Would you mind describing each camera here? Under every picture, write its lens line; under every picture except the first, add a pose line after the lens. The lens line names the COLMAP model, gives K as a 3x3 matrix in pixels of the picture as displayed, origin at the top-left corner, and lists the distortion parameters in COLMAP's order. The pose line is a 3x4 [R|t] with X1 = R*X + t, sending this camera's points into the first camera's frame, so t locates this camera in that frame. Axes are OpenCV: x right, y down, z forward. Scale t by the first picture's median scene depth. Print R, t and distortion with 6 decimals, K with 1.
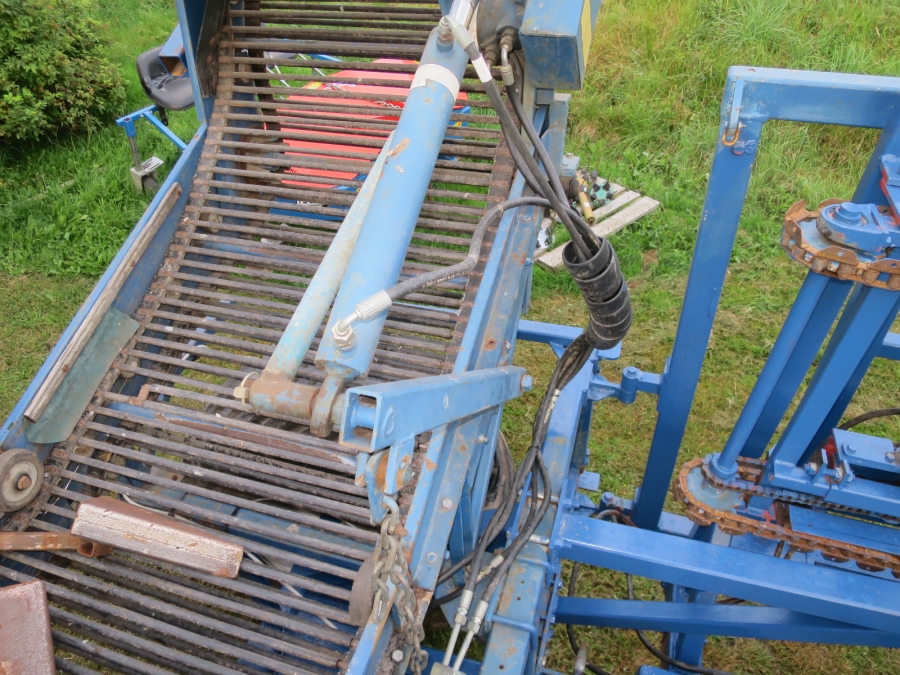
lens RADIAL K [[643.6, 0, 450.0], [0, 643.6, 337.5], [0, 0, 1]] dist [-0.056388, 0.014387]
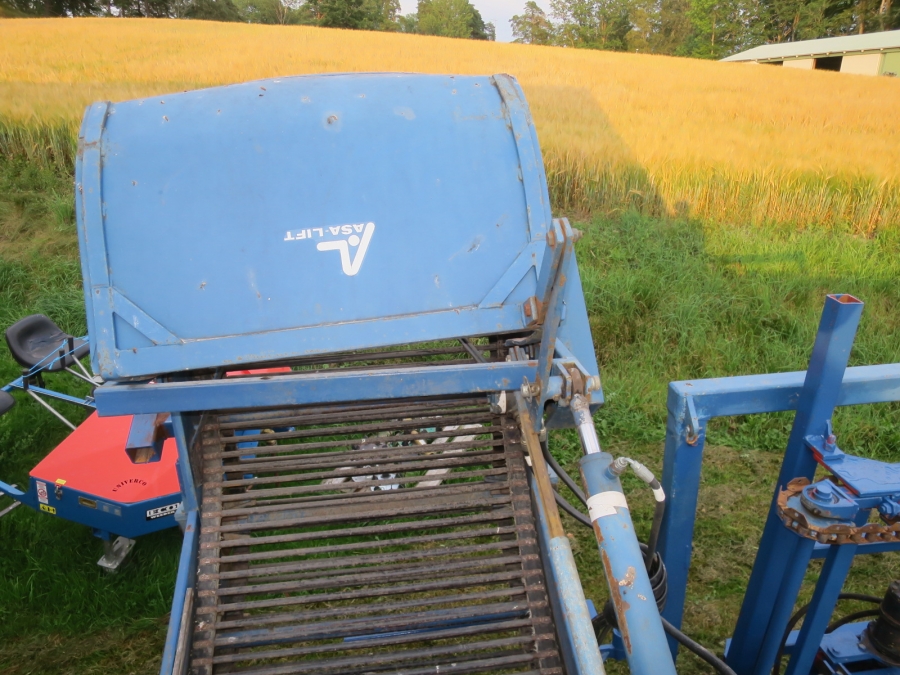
lens RADIAL K [[643.6, 0, 450.0], [0, 643.6, 337.5], [0, 0, 1]] dist [-0.056388, 0.014387]
pose [[0.911113, -0.149387, 0.384132, -0.372534], [0.261391, 0.930029, -0.258302, -0.238091], [-0.318667, 0.335751, 0.886410, -0.043949]]
